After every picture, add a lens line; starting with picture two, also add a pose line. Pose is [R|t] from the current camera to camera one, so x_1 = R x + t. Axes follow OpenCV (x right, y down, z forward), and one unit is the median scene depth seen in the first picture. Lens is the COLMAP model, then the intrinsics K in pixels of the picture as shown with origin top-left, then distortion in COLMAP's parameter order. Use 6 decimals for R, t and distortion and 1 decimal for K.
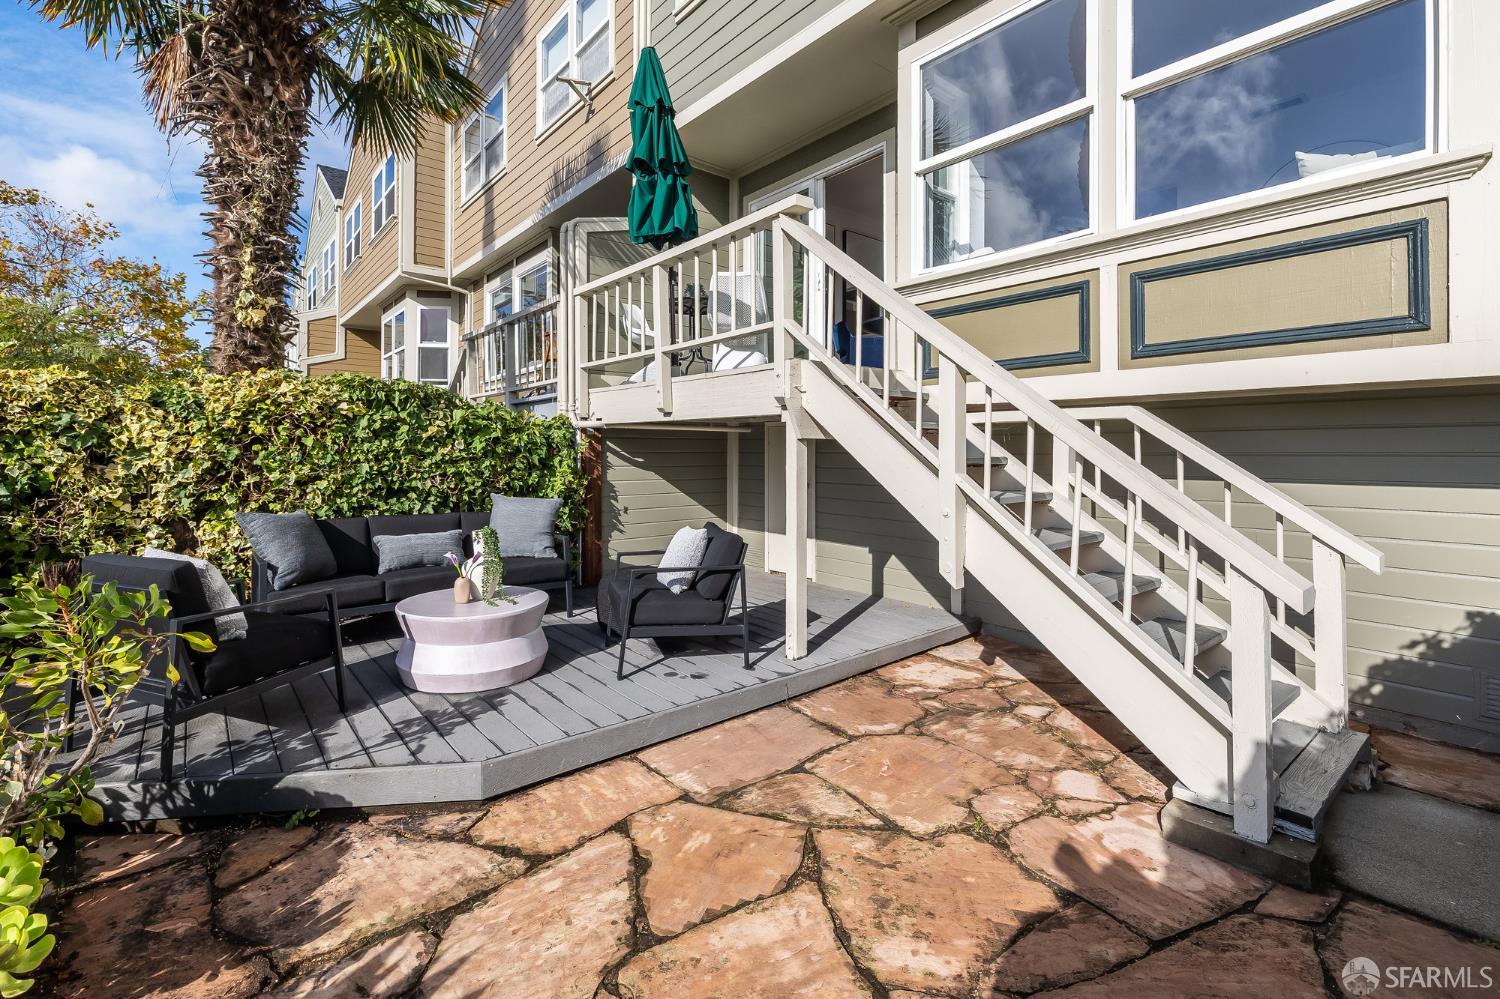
lens RADIAL K [[663.6, 0, 733.8], [0, 663.6, 450.4], [0, 0, 1]] dist [0.001324, 0.000084]
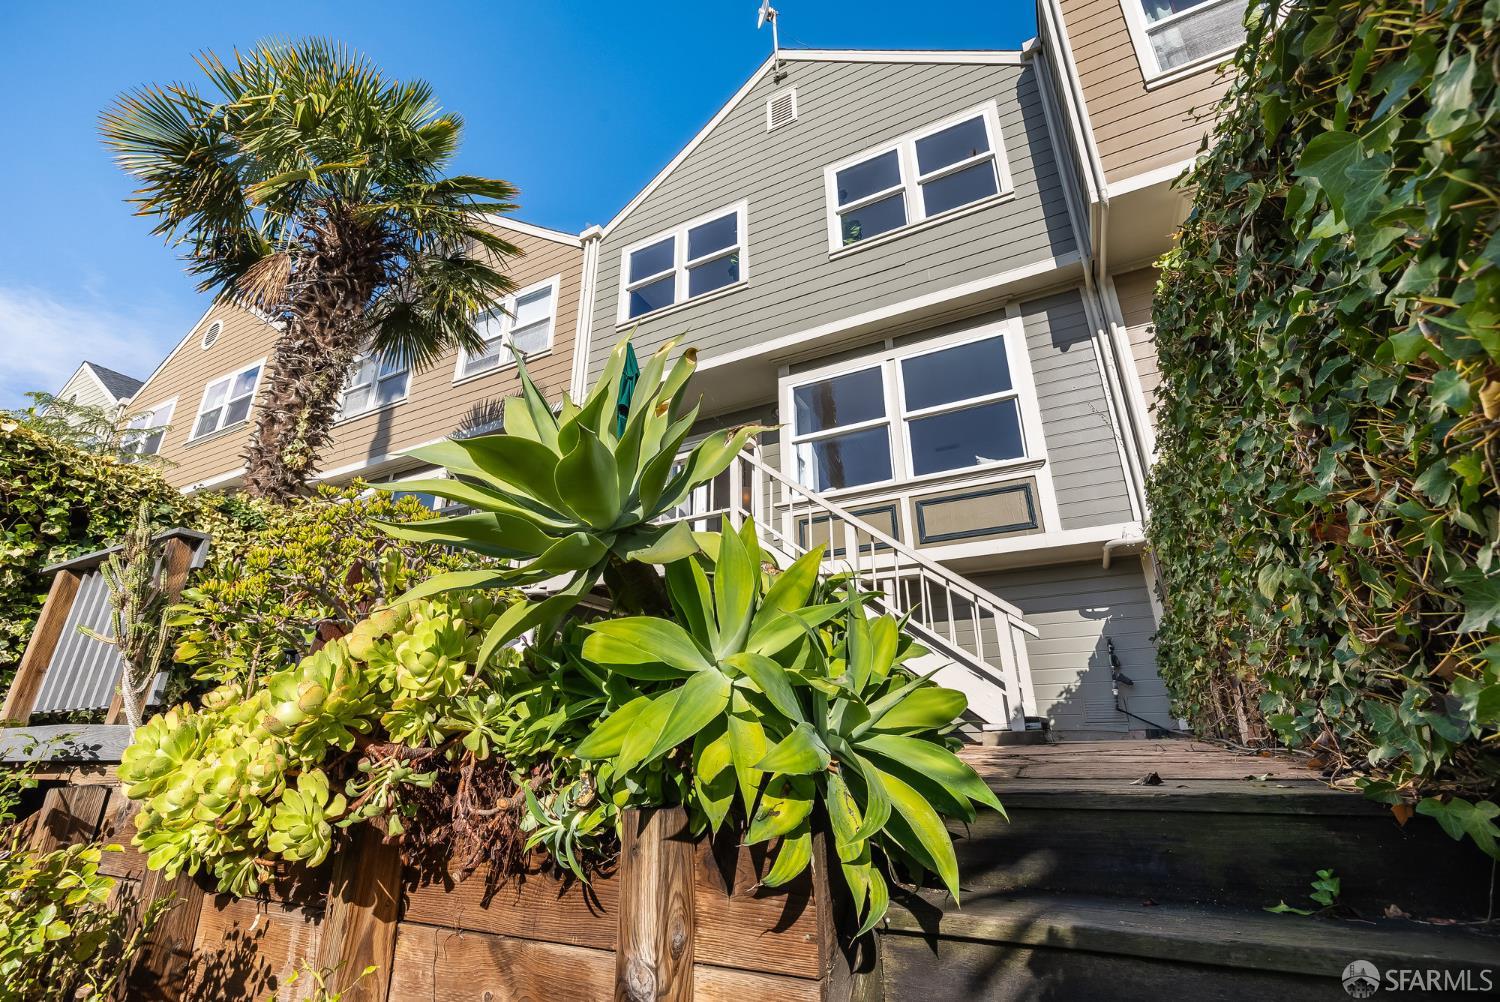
lens RADIAL K [[636.2, 0, 750.0], [0, 636.2, 501.0], [0, 0, 1]] dist [-0.000311, -0.000010]
pose [[0.911489, 0.130741, 0.389994, -0.556392], [0.011461, 0.939699, -0.341810, 0.354086], [-0.411165, 0.316026, 0.855027, -0.383550]]
